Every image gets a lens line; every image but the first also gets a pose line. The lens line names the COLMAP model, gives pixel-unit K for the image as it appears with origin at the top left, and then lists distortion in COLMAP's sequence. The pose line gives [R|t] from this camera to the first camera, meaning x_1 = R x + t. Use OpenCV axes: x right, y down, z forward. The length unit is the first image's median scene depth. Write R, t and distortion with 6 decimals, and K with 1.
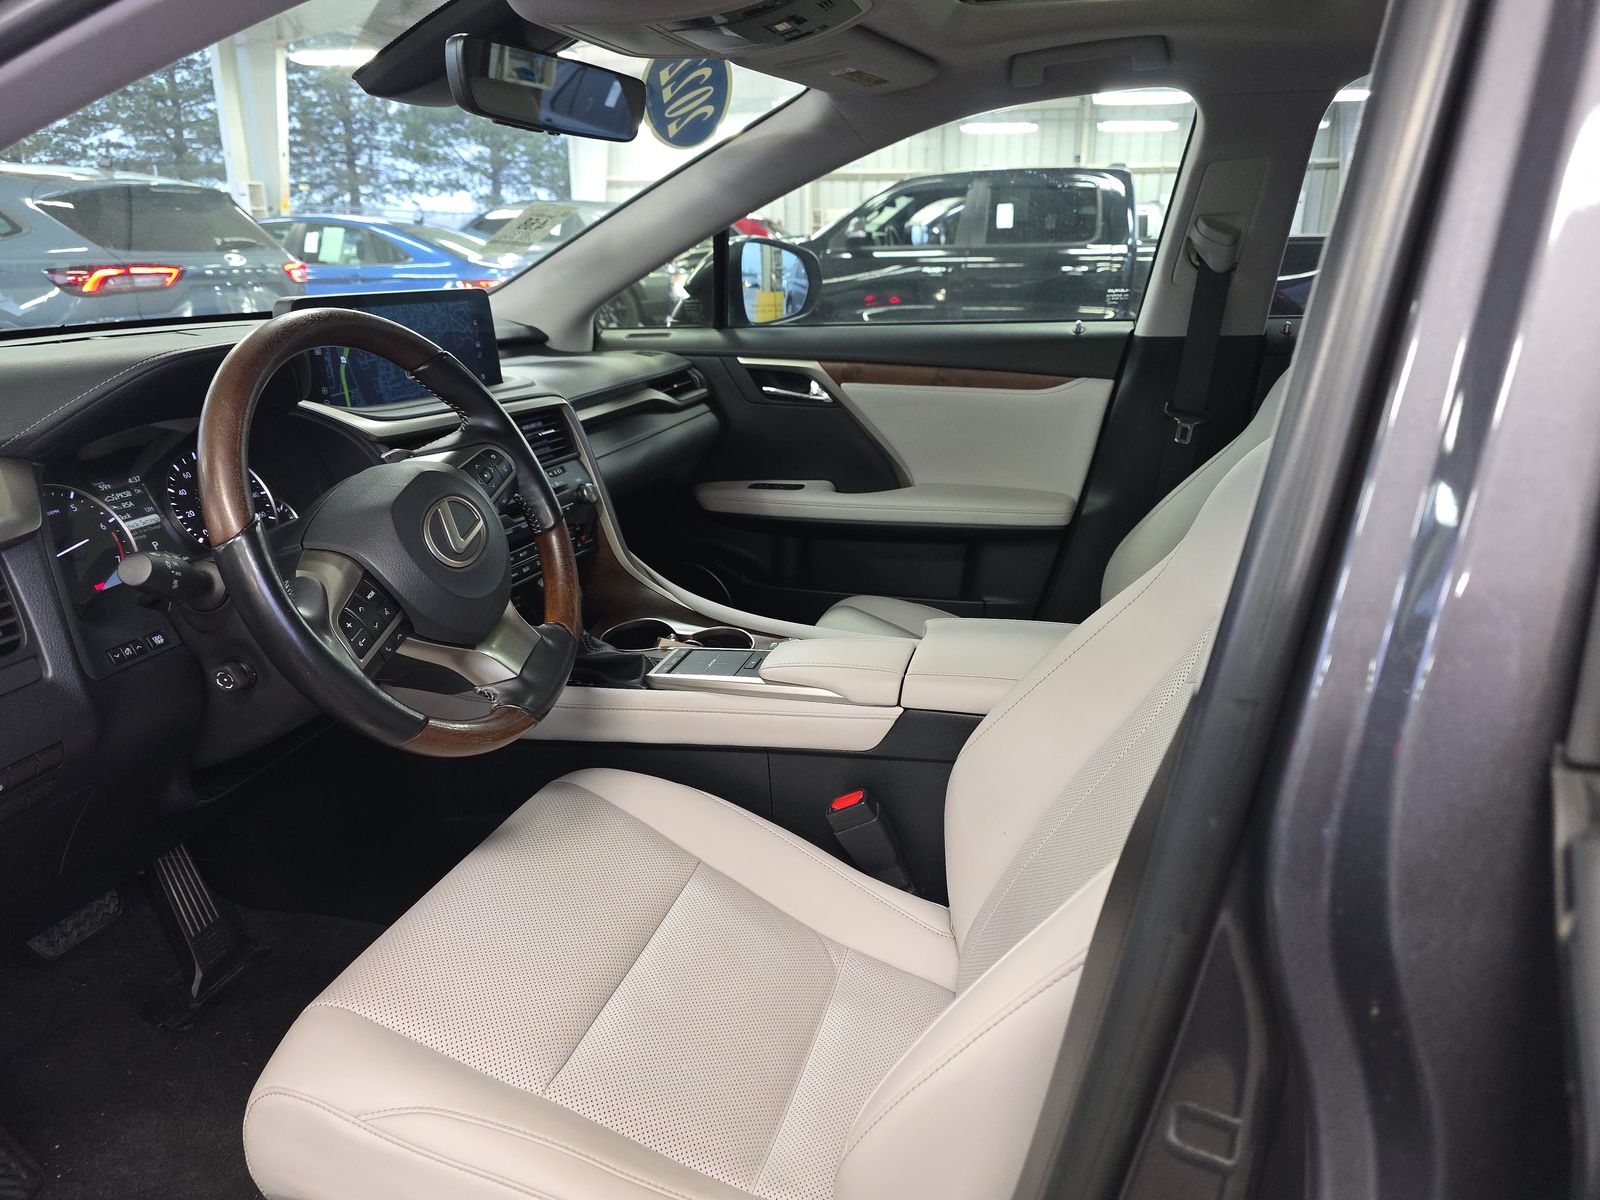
lens RADIAL K [[1083.8, 0, 805.6], [0, 1083.8, 614.5], [0, 0, 1]] dist [0.045021, -0.042837]
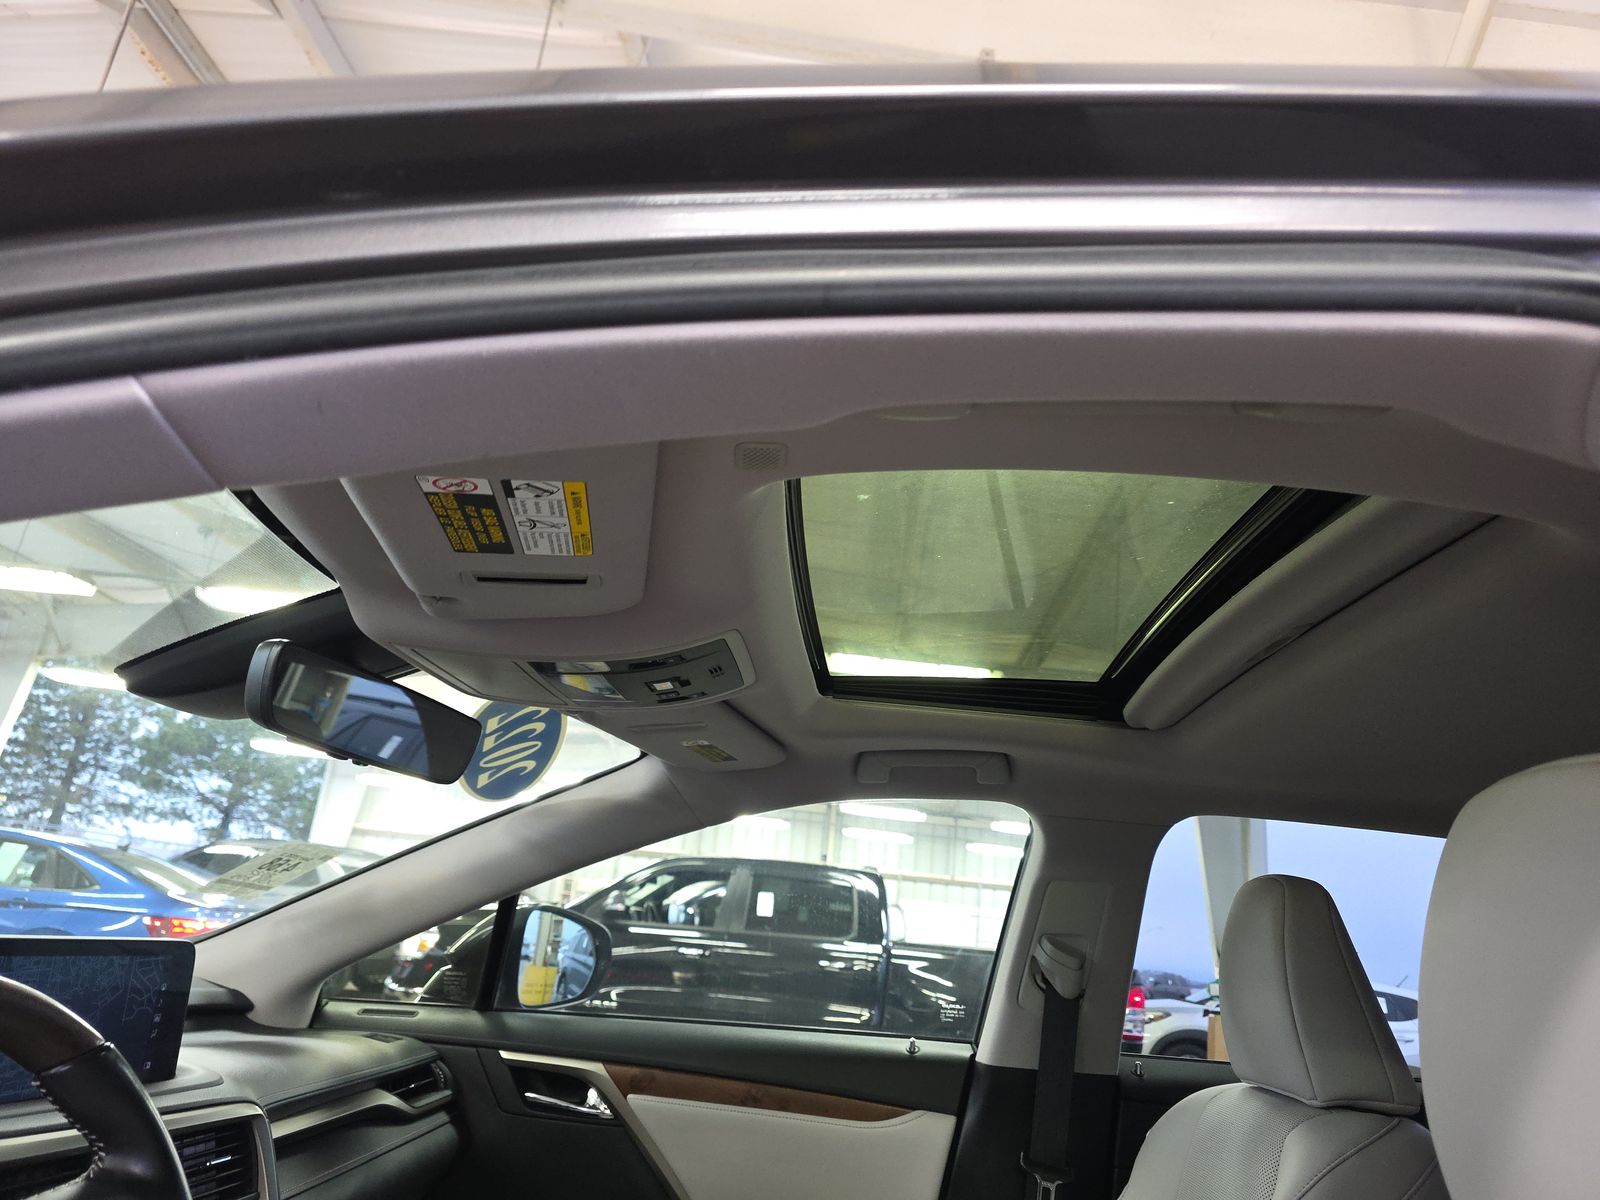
lens RADIAL K [[1083.8, 0, 801.8], [0, 1083.8, 593.0], [0, 0, 1]] dist [0.045021, -0.042837]
pose [[0.969980, 0.154916, 0.187458, -0.040802], [-0.016868, 0.811846, -0.583628, -0.036773], [-0.242600, 0.562945, 0.790087, 0.102178]]
